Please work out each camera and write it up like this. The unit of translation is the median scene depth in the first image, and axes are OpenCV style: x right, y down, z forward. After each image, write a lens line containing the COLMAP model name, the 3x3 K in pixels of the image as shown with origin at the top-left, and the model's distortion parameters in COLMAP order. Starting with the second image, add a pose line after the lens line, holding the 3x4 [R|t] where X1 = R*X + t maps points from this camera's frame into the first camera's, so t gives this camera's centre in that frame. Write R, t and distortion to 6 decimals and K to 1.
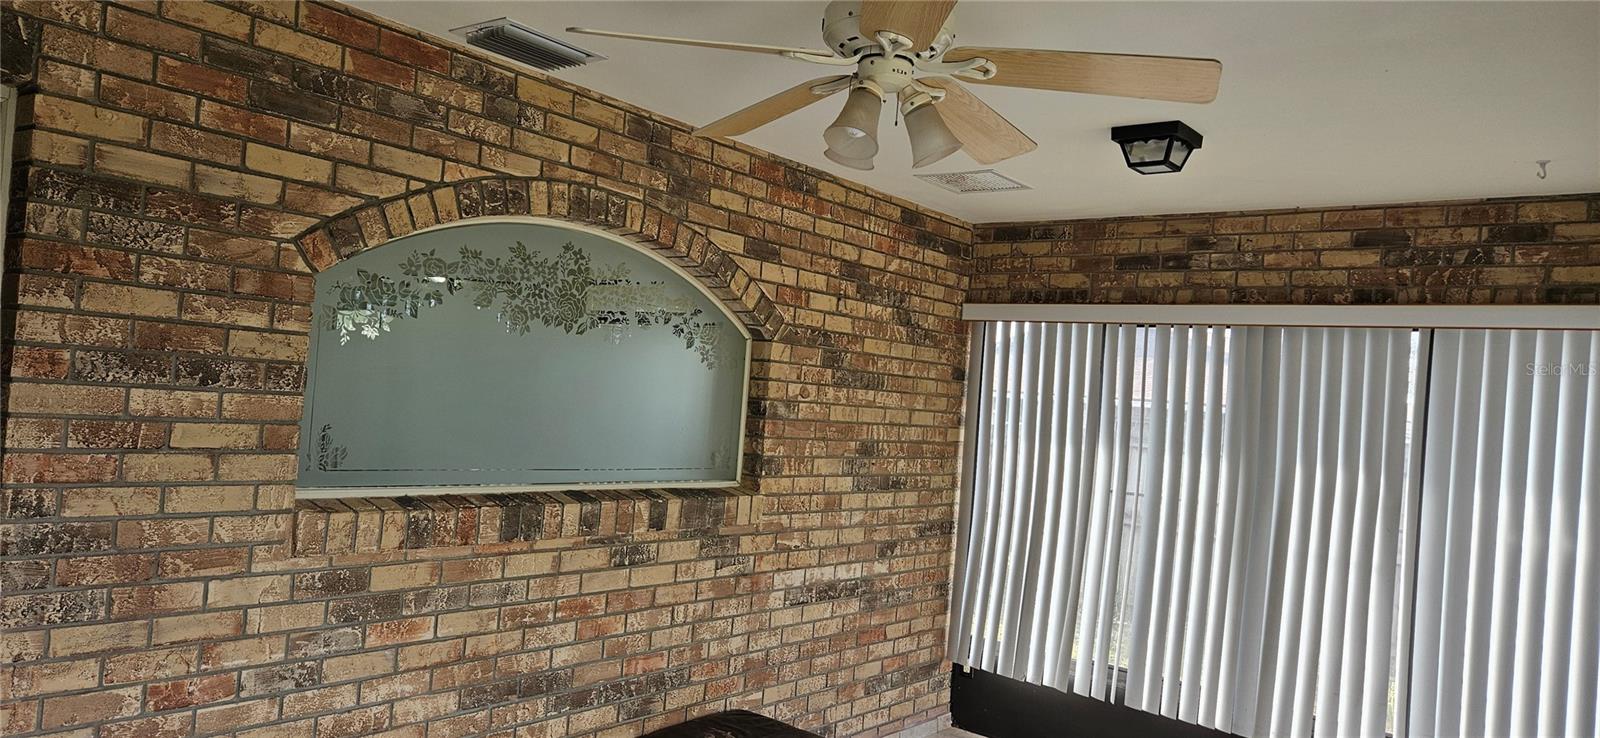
lens RADIAL K [[1049.7, 0, 810.6], [0, 1049.7, 371.8], [0, 0, 1]] dist [0.061326, -0.057789]
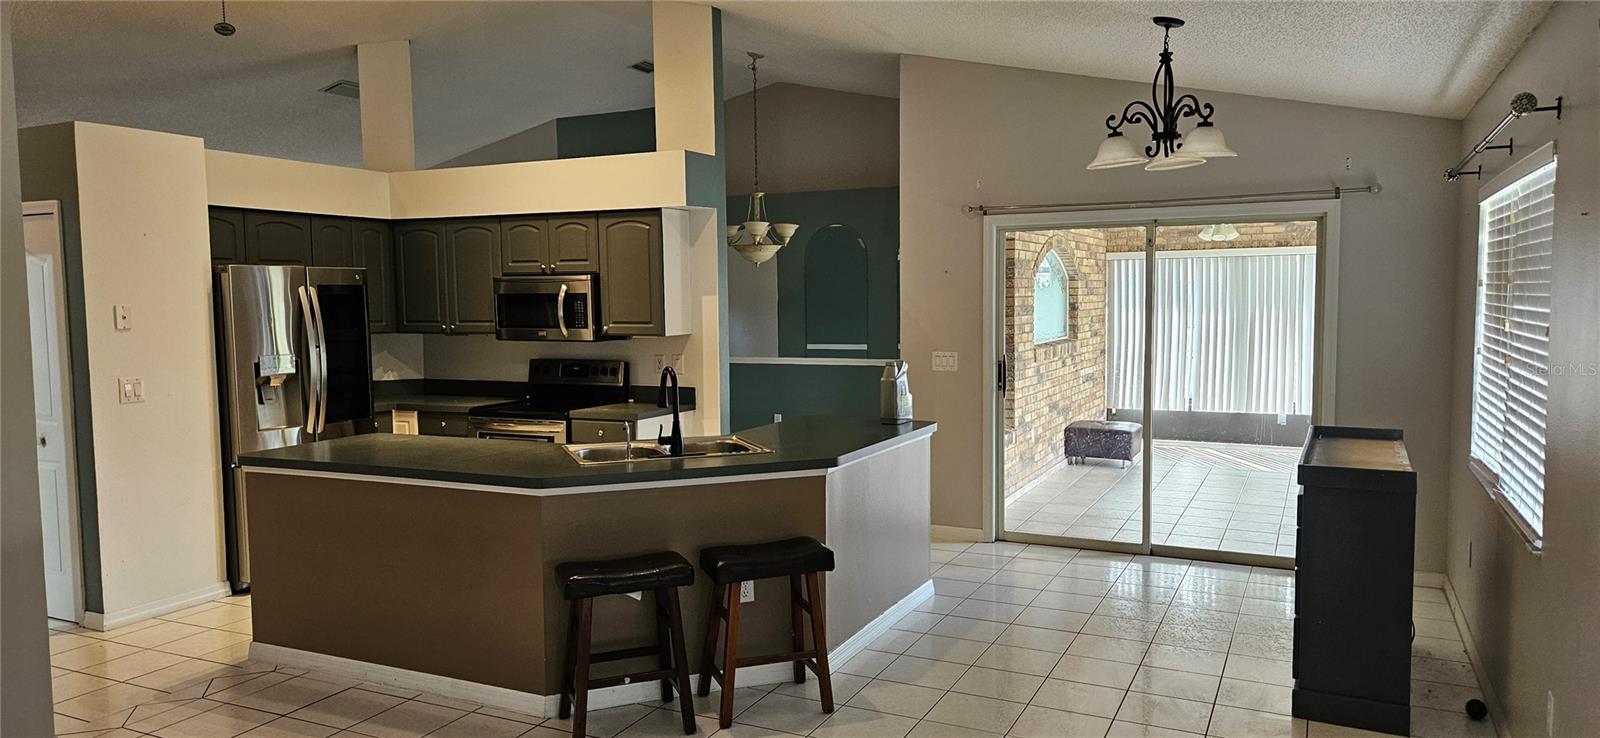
lens RADIAL K [[1067.2, 0, 783.2], [0, 1067.2, 394.1], [0, 0, 1]] dist [0.061848, -0.056300]
pose [[0.971064, -0.109654, 0.212157, -1.241818], [0.082956, 0.987917, 0.130910, -0.147249], [-0.223948, -0.109522, 0.968428, -1.320282]]
